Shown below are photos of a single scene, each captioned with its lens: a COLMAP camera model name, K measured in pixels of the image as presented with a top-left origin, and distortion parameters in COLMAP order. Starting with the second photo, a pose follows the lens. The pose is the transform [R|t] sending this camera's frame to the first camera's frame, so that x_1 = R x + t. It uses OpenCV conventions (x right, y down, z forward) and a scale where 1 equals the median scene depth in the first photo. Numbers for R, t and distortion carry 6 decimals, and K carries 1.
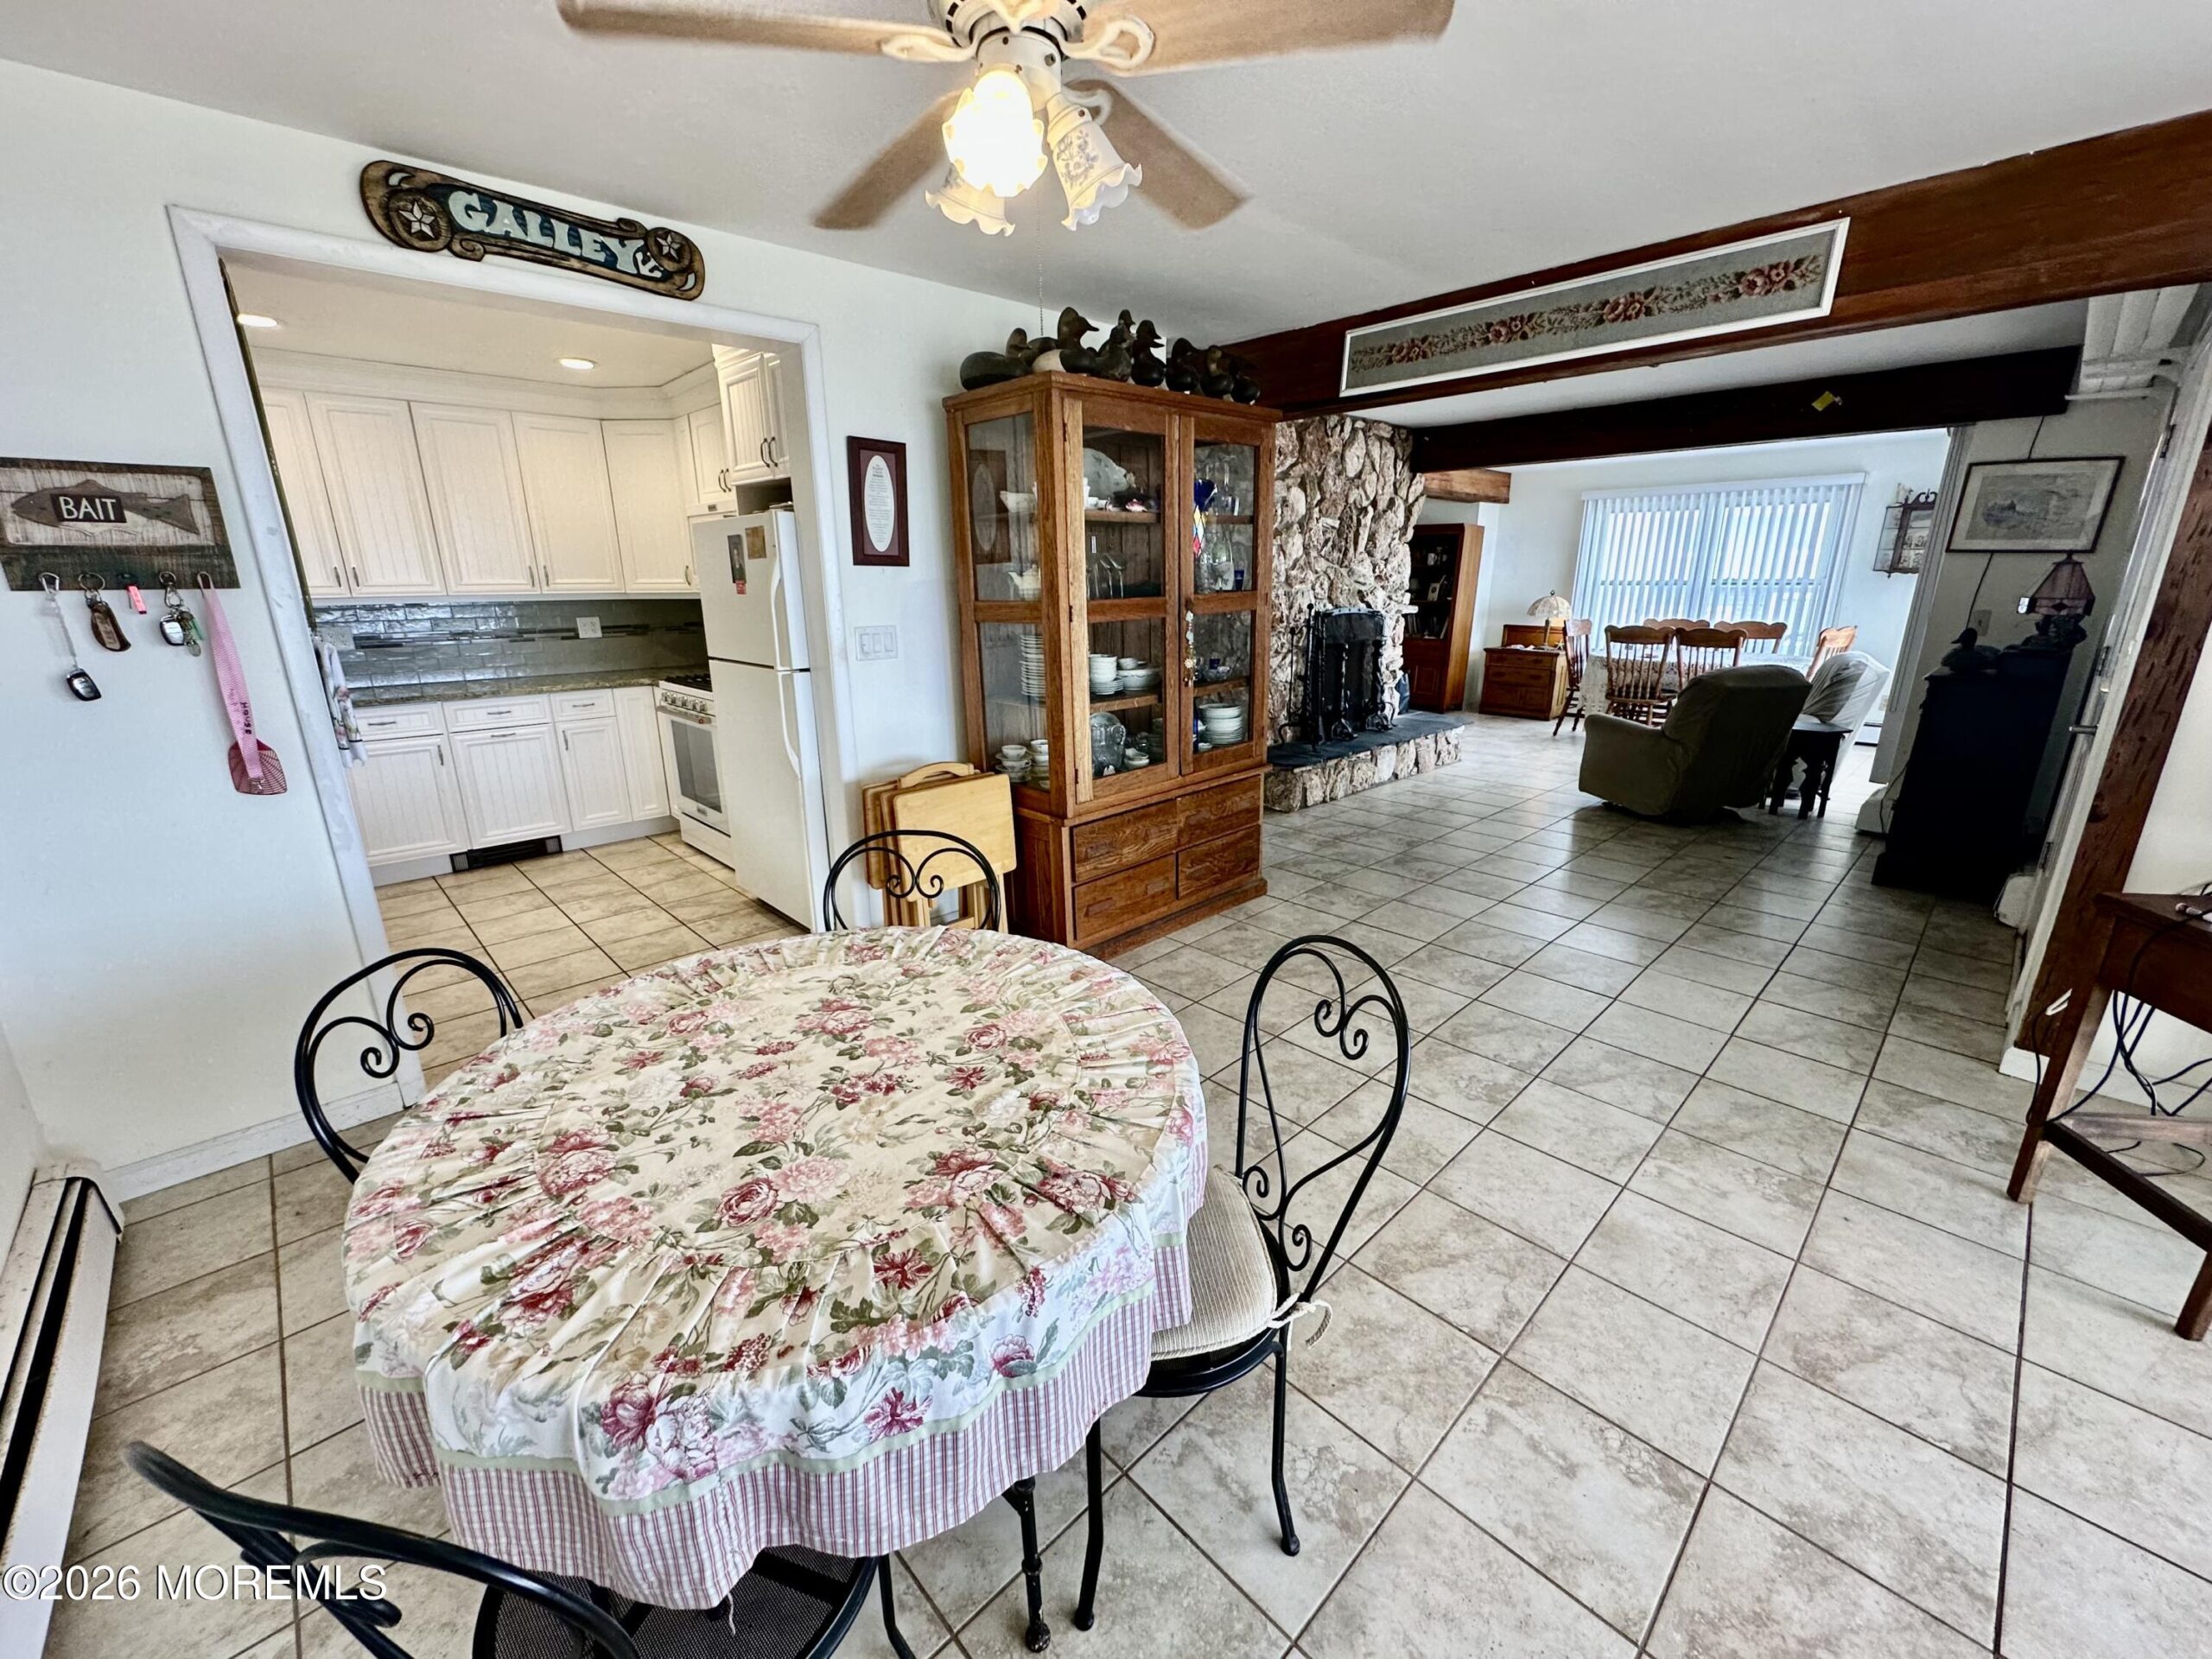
lens RADIAL K [[883.3, 0, 1107.5], [0, 883.3, 828.7], [0, 0, 1]] dist [-0.003479, -0.000029]
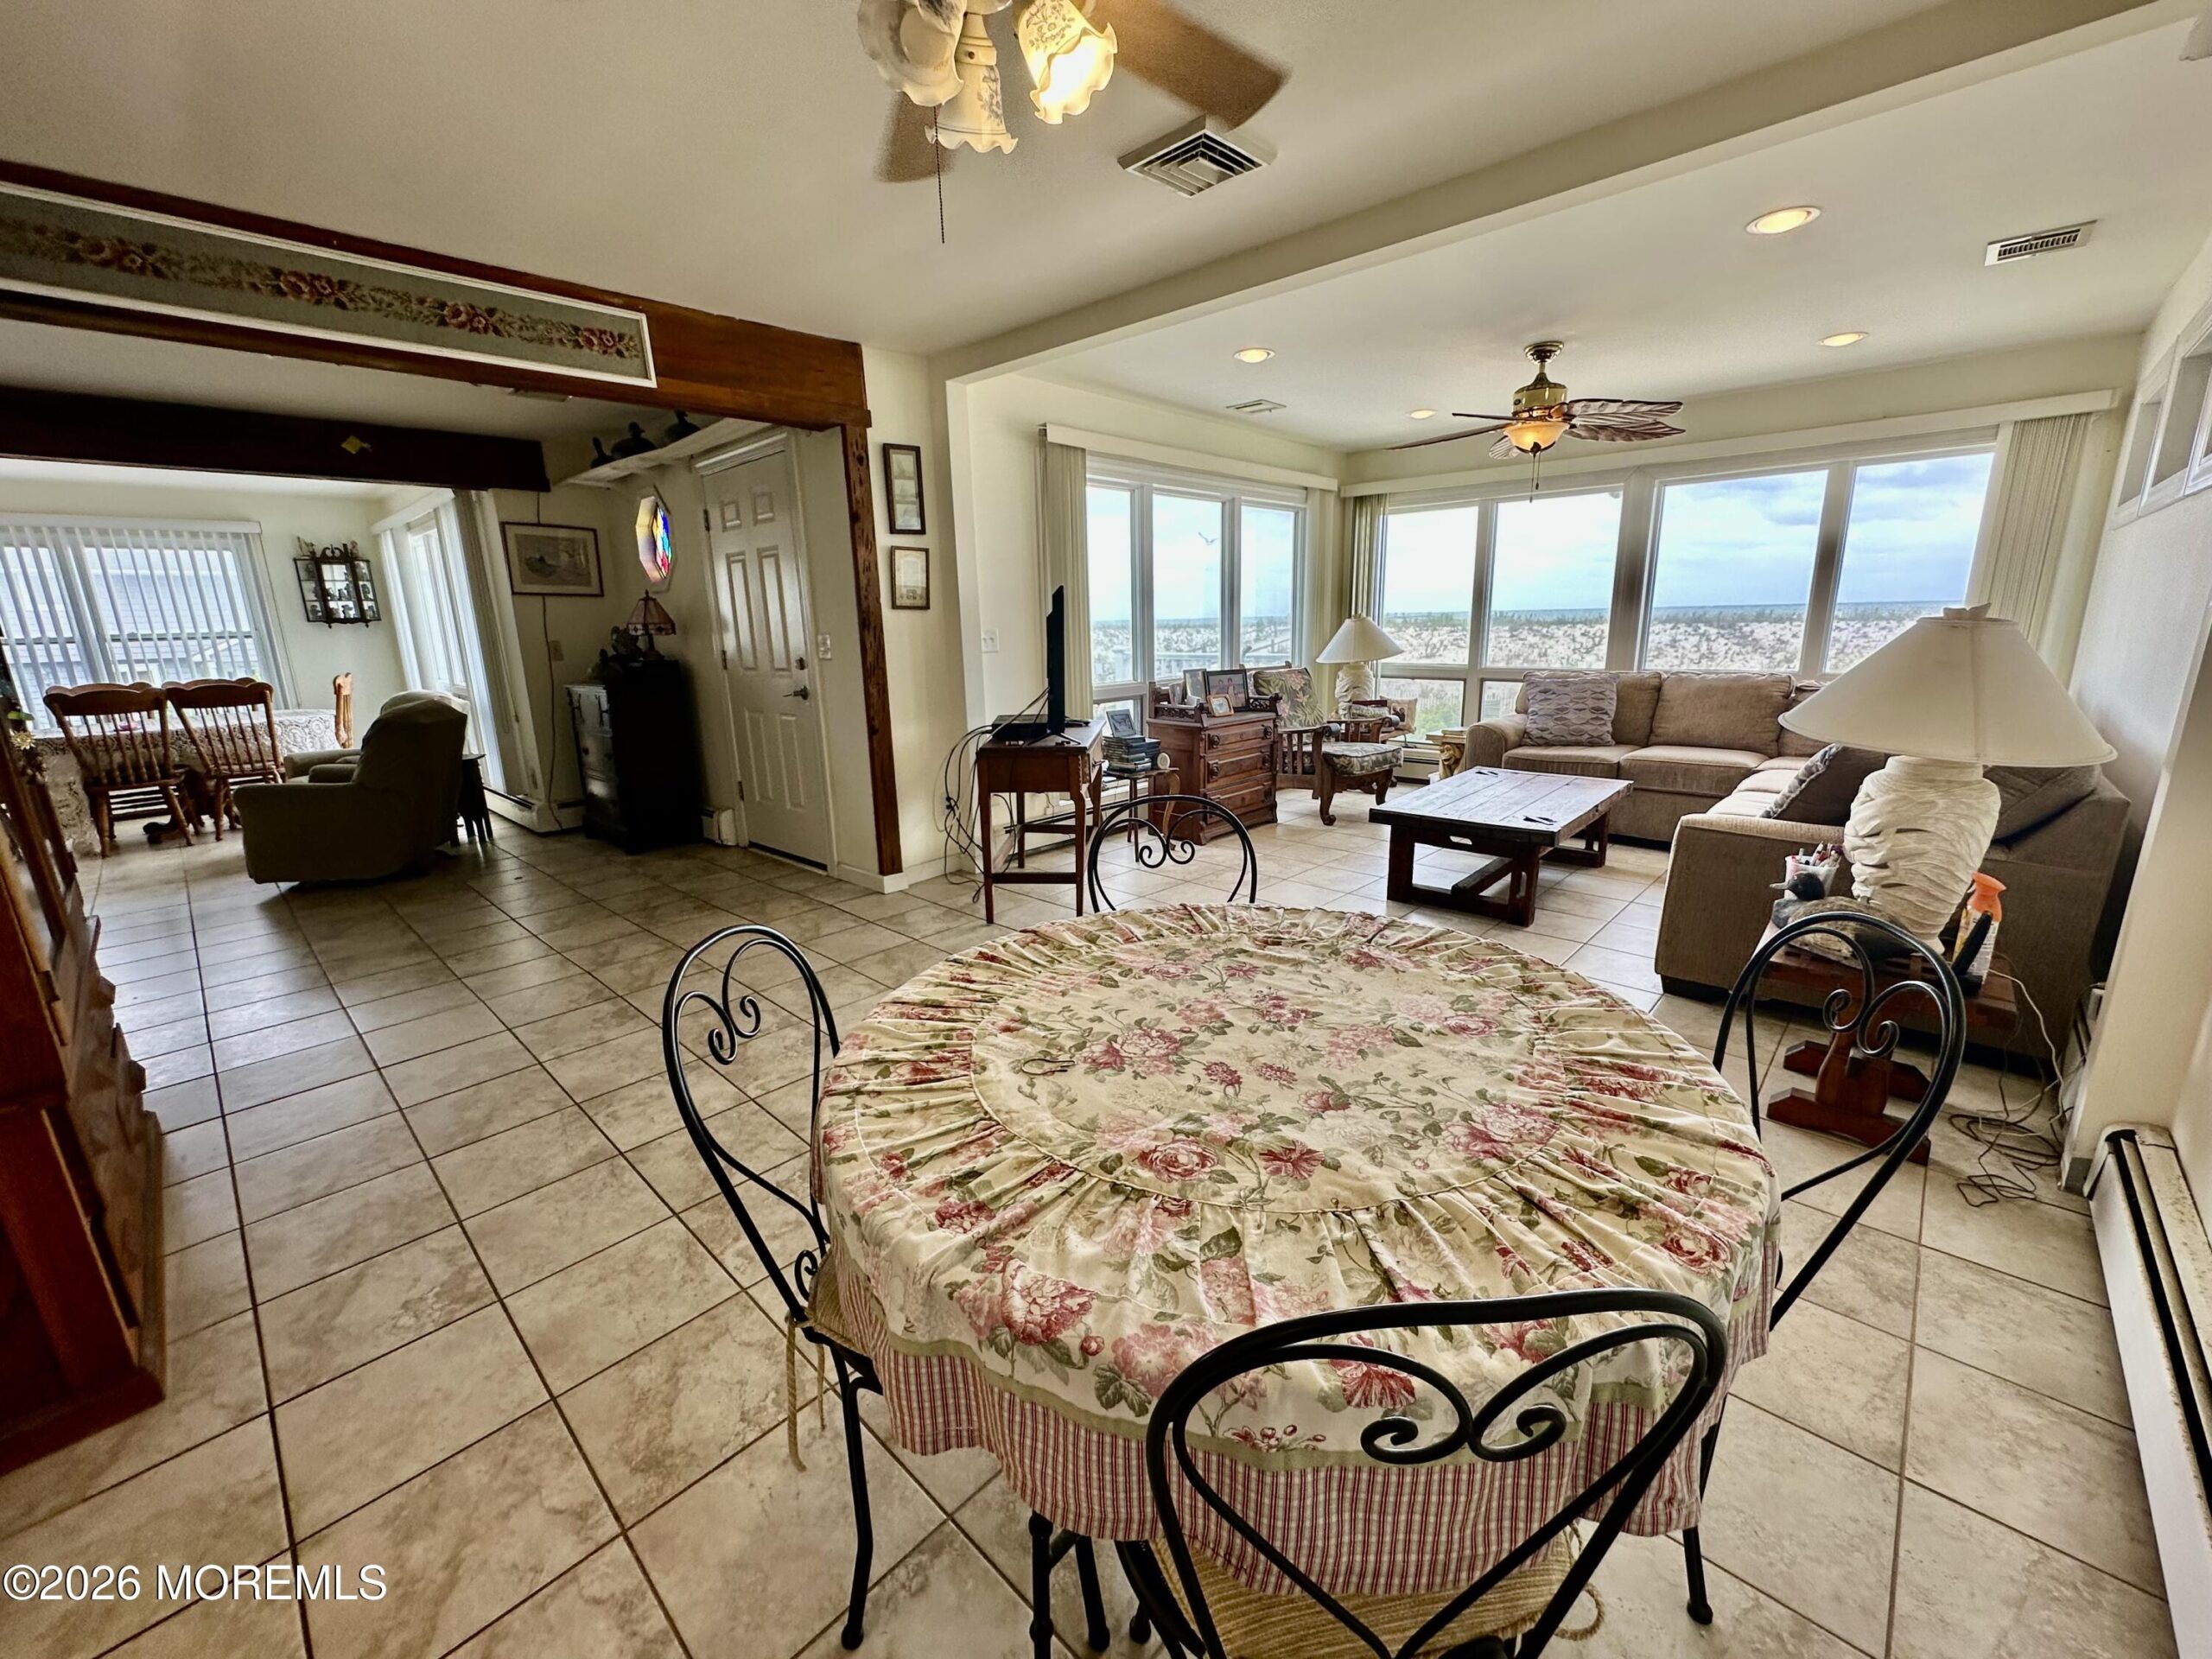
lens RADIAL K [[883.3, 0, 1101.1], [0, 883.3, 830.8], [0, 0, 1]] dist [-0.003479, -0.000029]
pose [[-0.050439, -0.225989, 0.972823, -0.249139], [0.301647, 0.925125, 0.230549, -0.038587], [-0.952085, 0.305077, 0.021507, 0.232828]]
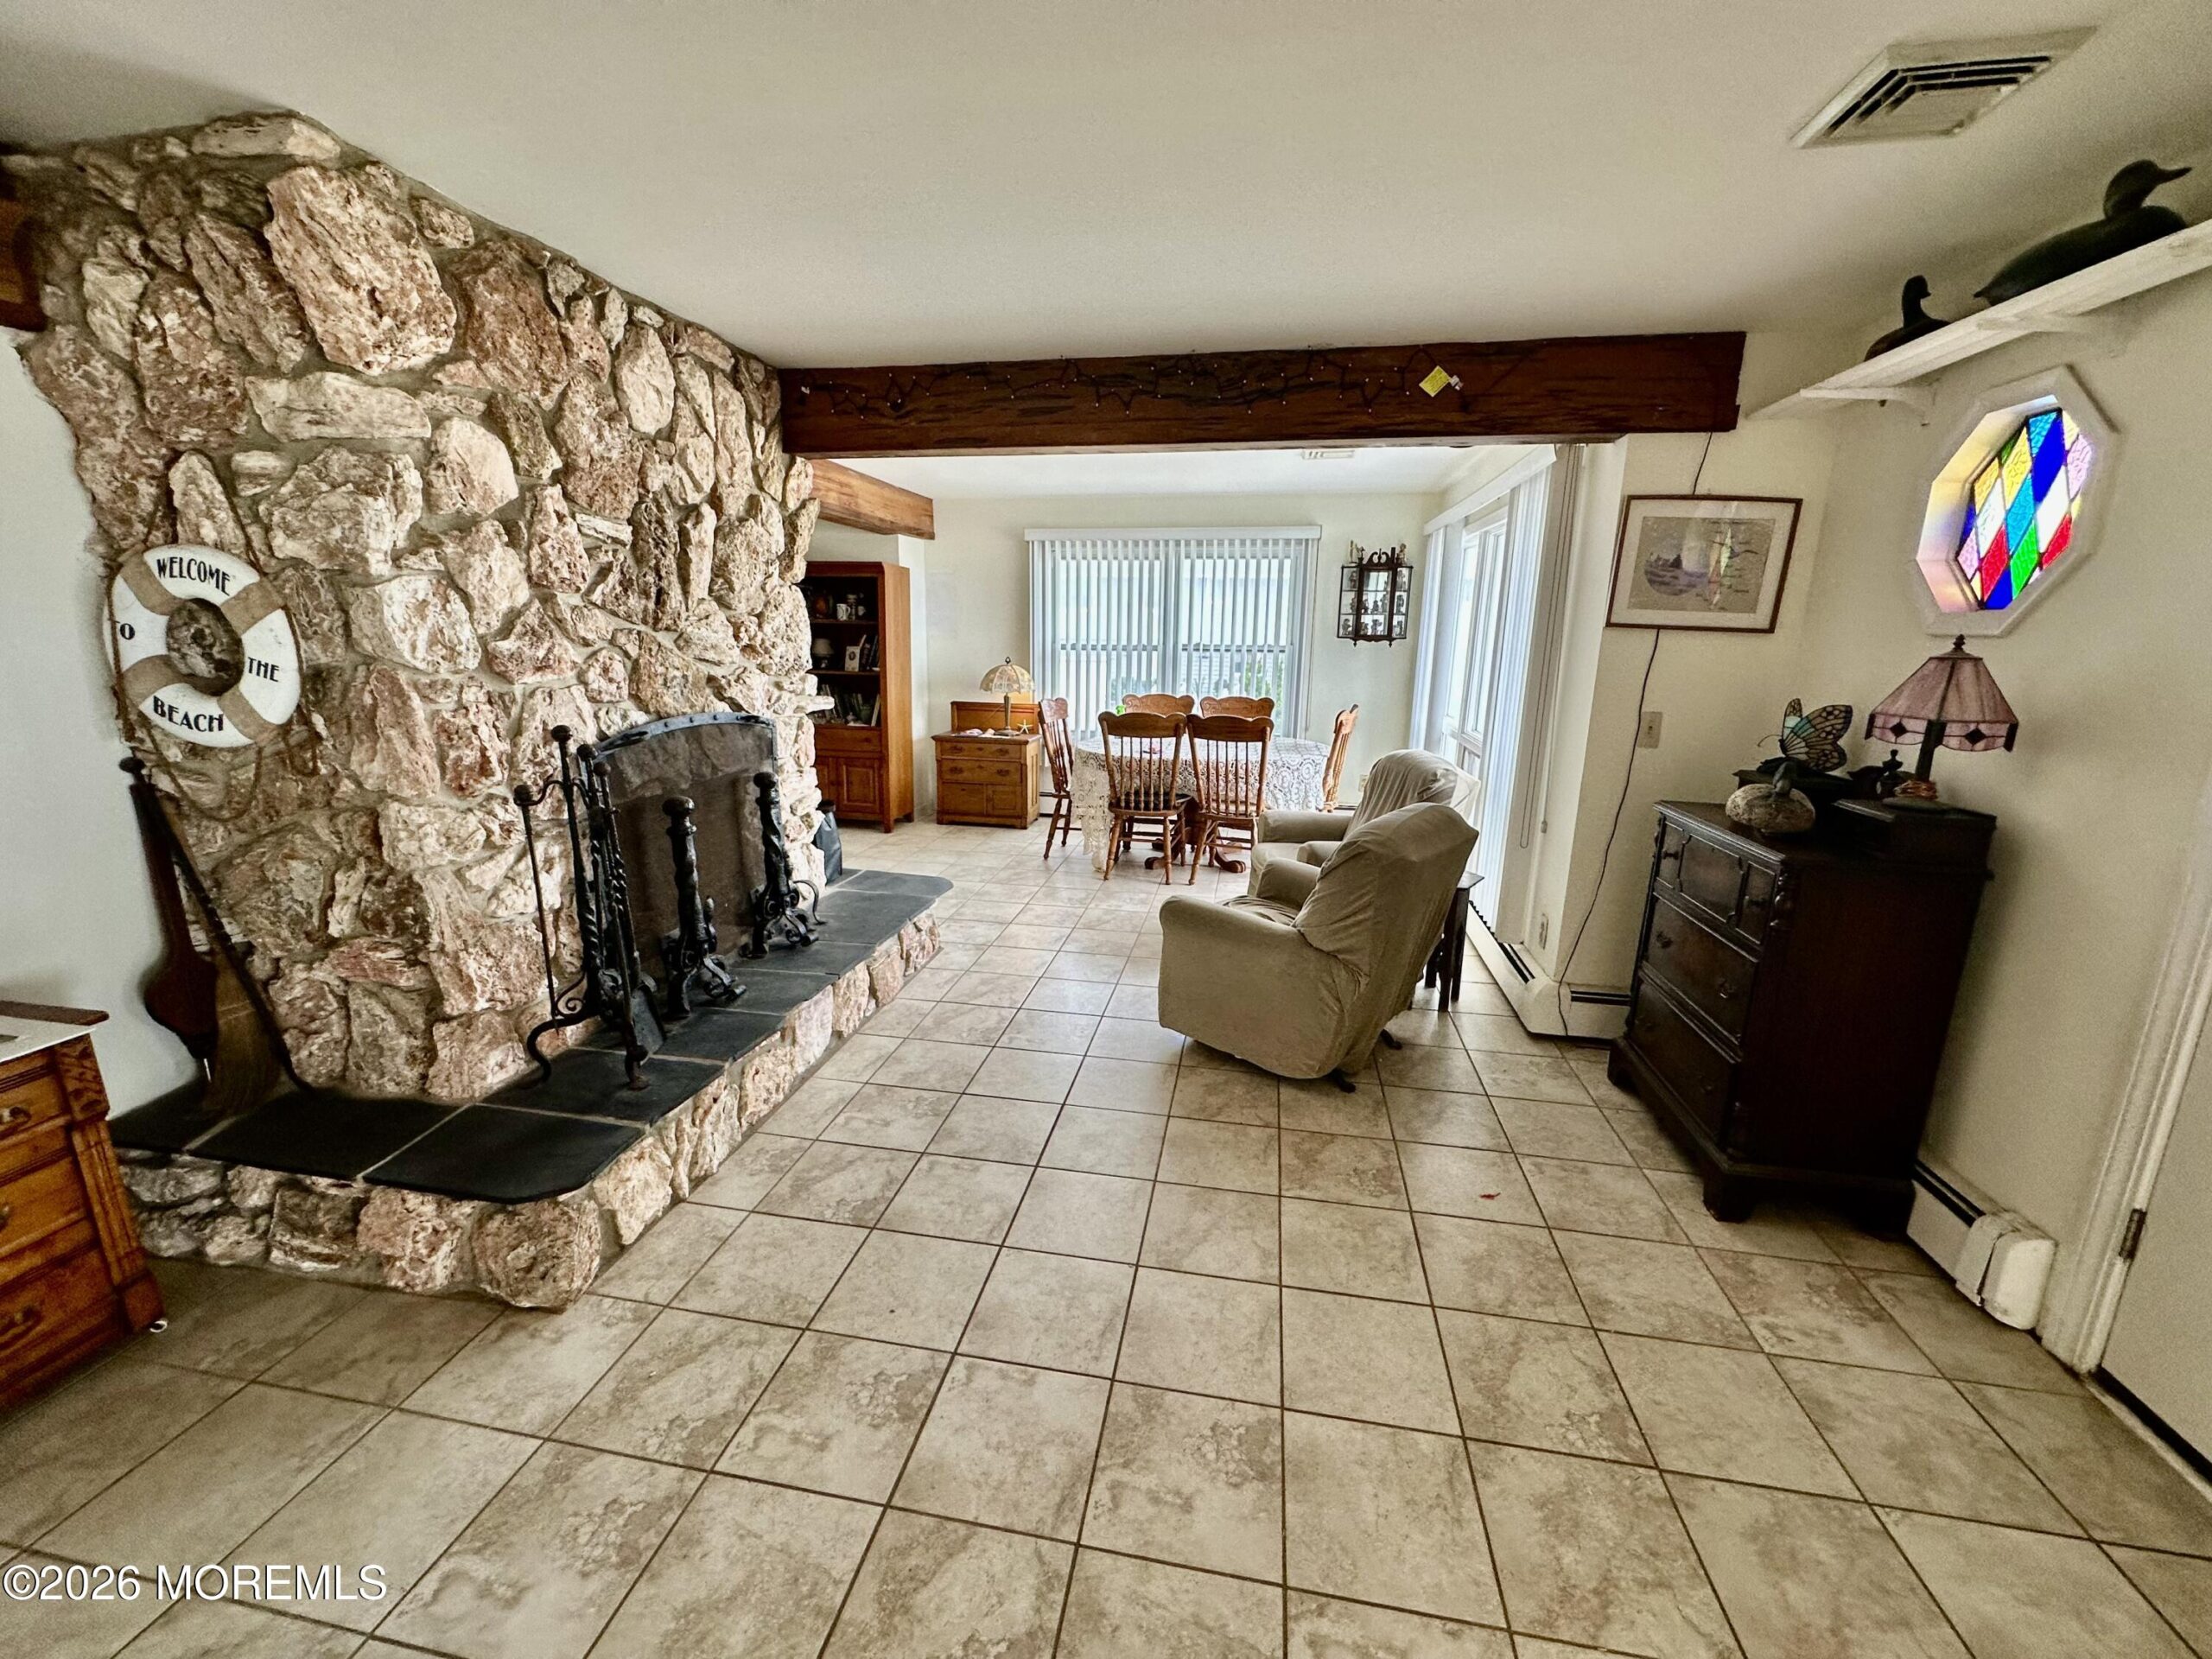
lens RADIAL K [[883.3, 0, 1103.8], [0, 883.3, 827.8], [0, 0, 1]] dist [-0.003479, -0.000029]
pose [[0.812036, -0.115406, 0.572084, 0.183619], [0.144393, 0.989506, -0.005343, -0.162237], [-0.565463, 0.086944, 0.820178, 0.513771]]
